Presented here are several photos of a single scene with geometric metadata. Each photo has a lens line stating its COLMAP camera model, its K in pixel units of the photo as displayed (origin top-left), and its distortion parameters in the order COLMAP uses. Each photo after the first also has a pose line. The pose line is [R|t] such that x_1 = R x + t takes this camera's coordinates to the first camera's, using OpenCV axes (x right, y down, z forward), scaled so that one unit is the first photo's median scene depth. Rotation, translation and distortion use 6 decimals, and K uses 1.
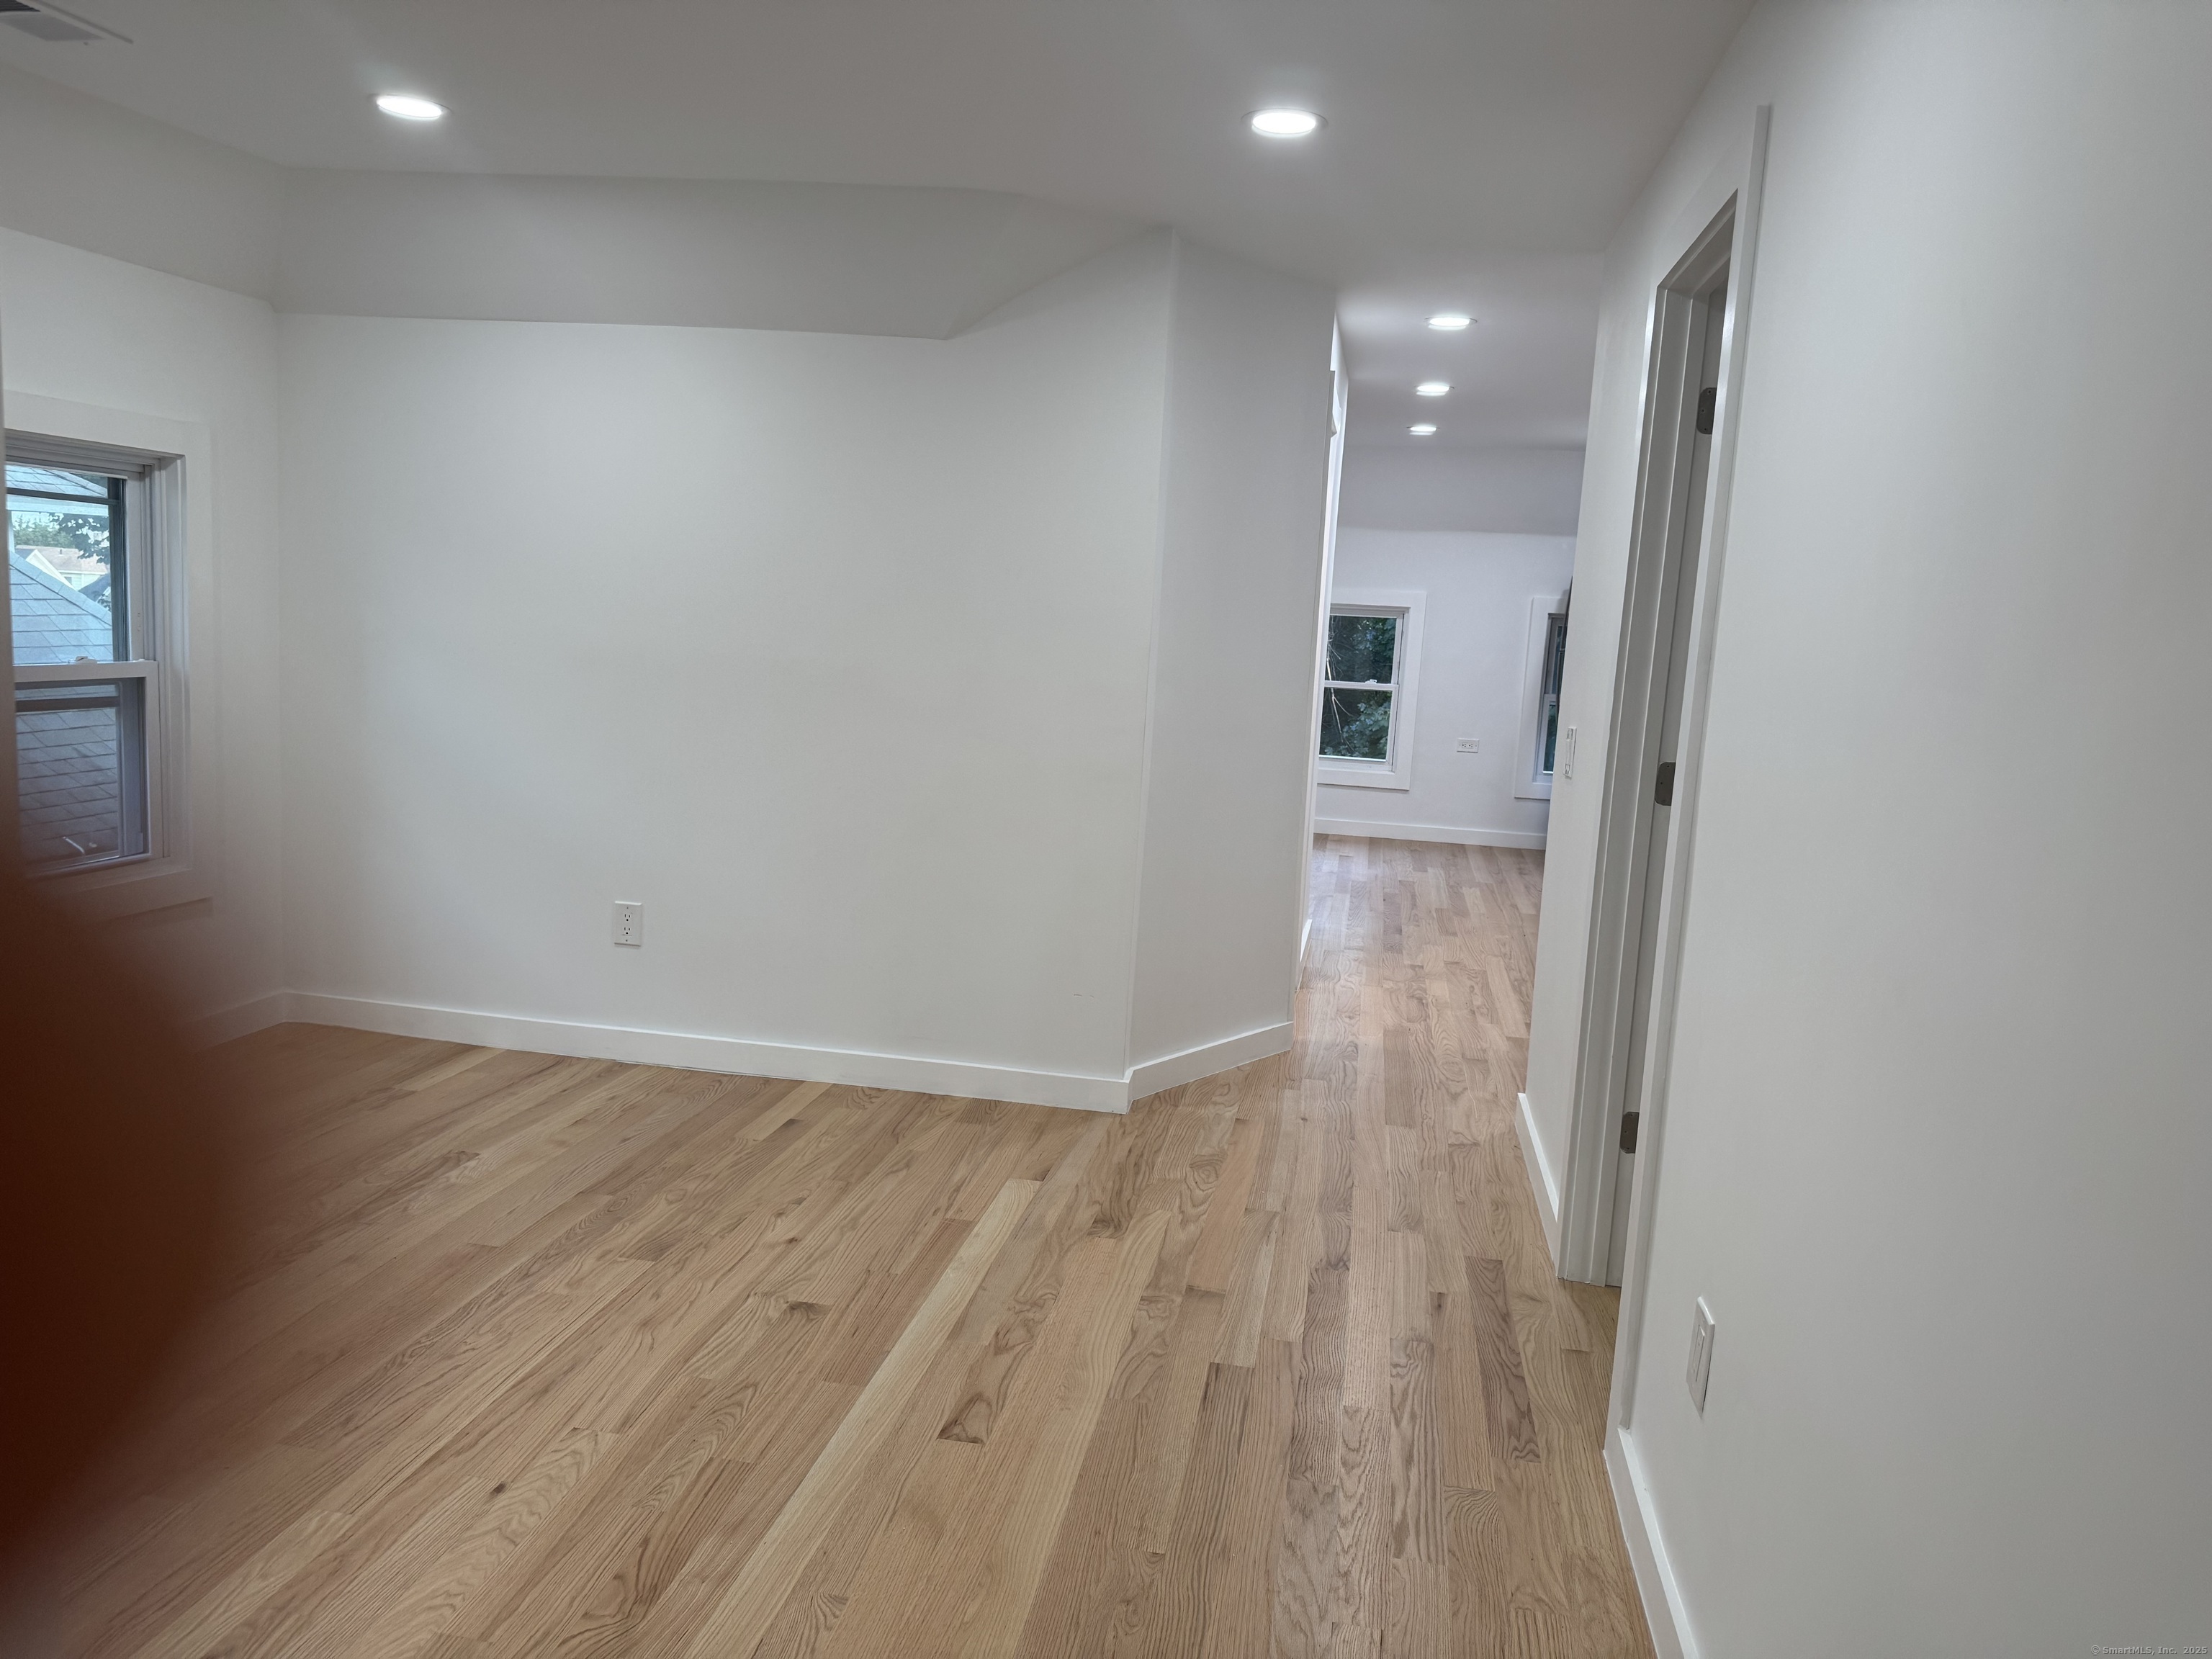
lens RADIAL K [[1575.5, 0, 1084.8], [0, 1575.5, 836.3], [0, 0, 1]] dist [0.081455, -0.105168]
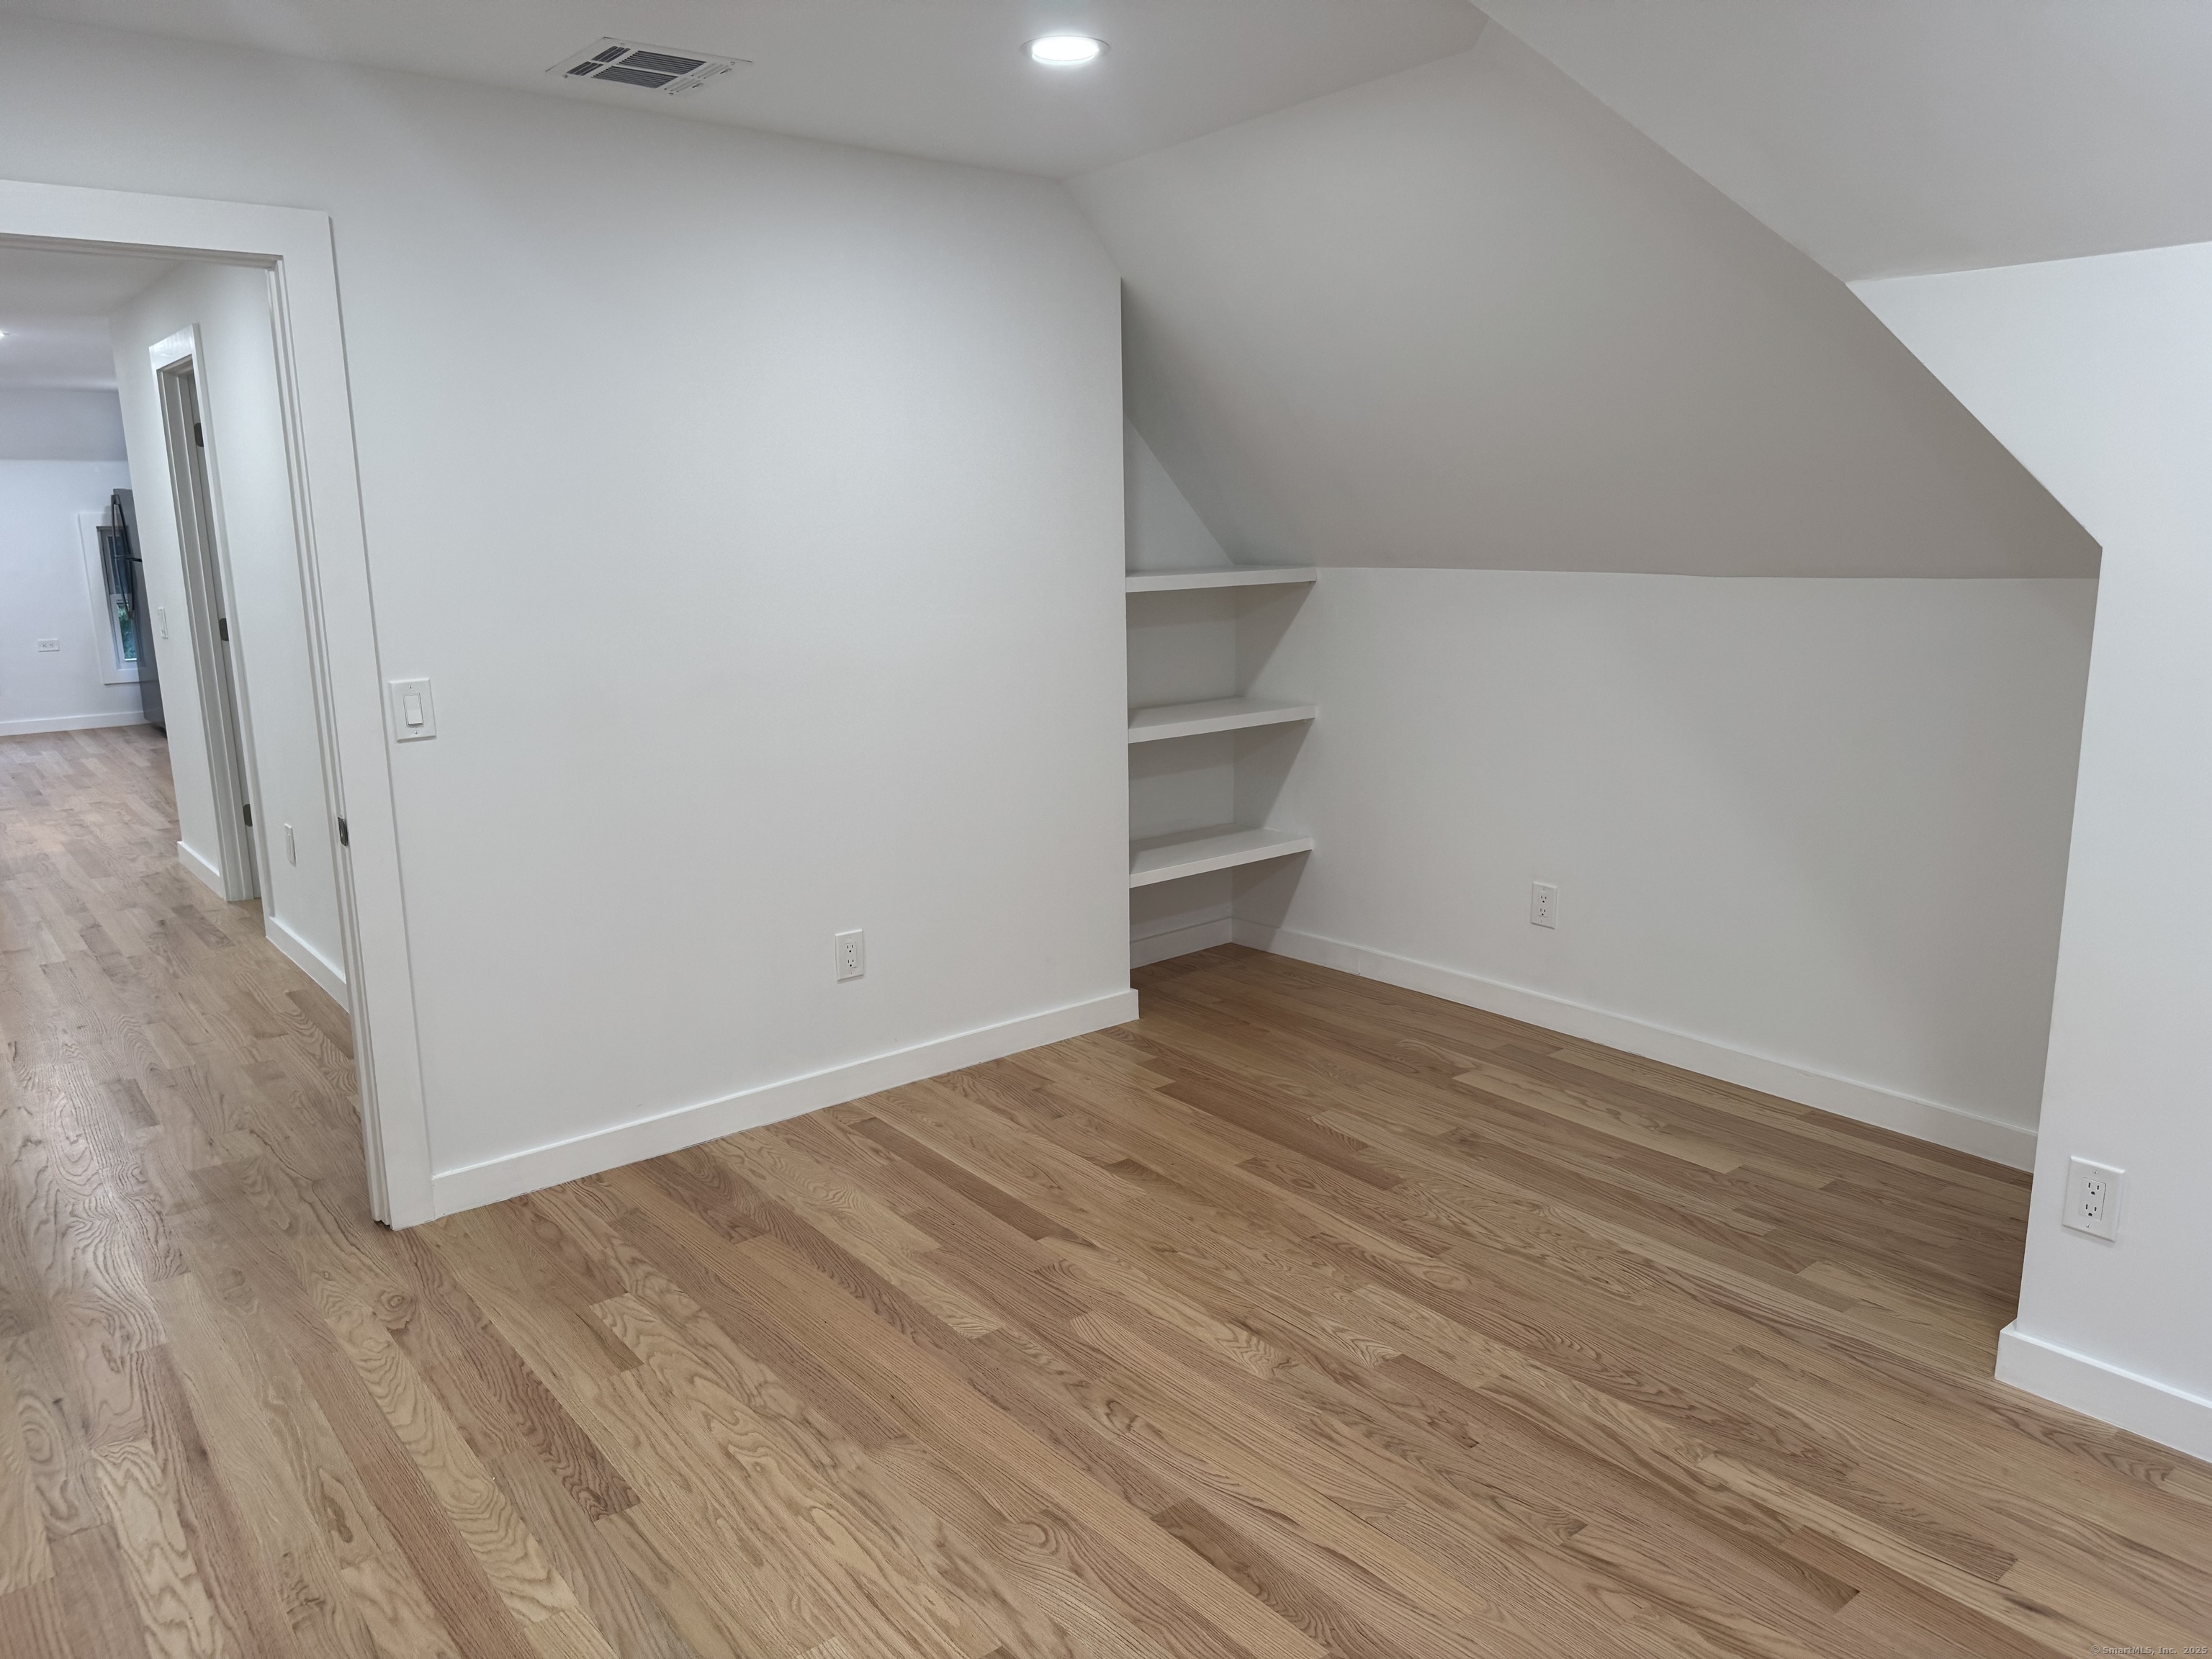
lens RADIAL K [[1575.5, 0, 1116.4], [0, 1575.5, 839.6], [0, 0, 1]] dist [0.081455, -0.105168]
pose [[0.652482, -0.216014, 0.726364, -0.353250], [0.159500, 0.976187, 0.147033, 0.091645], [-0.740829, 0.019919, 0.671399, -0.990007]]
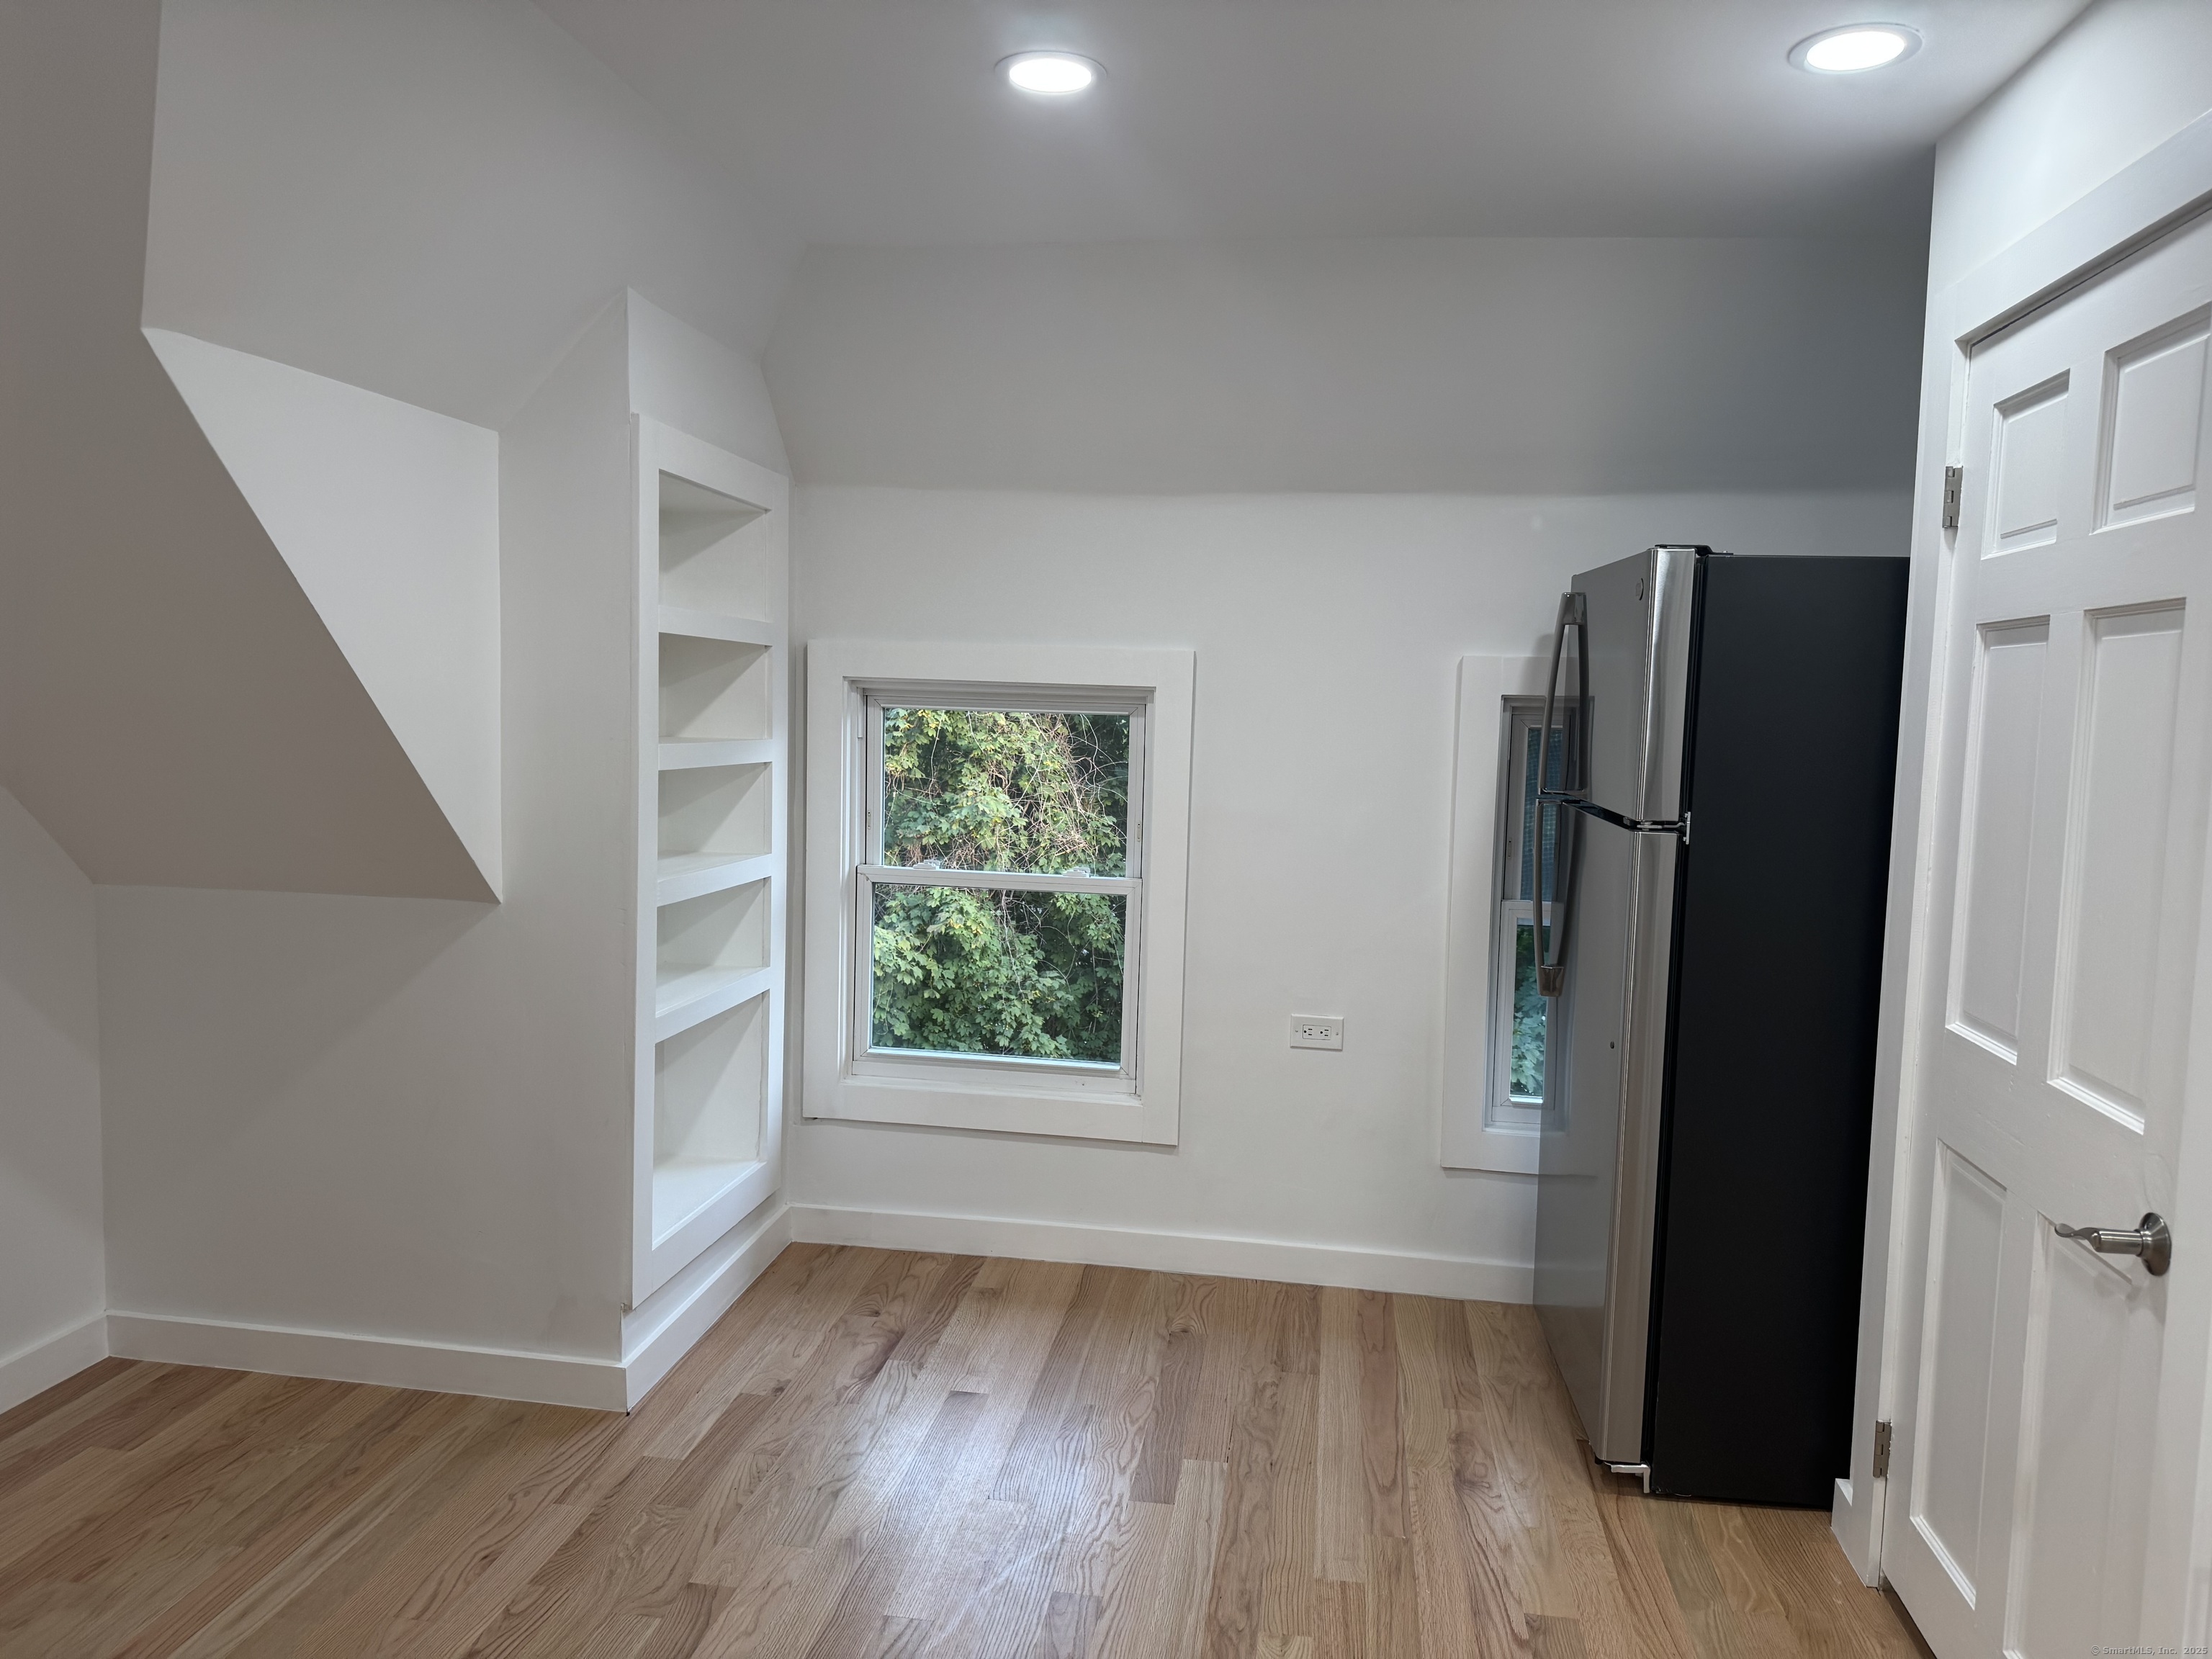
lens RADIAL K [[1575.5, 0, 1102.1], [0, 1575.5, 830.4], [0, 0, 1]] dist [0.081455, -0.105168]
pose [[0.999167, -0.025712, 0.031689, 0.481815], [0.027596, 0.997785, -0.060535, -0.231851], [-0.030063, 0.061359, 0.997663, 1.648727]]
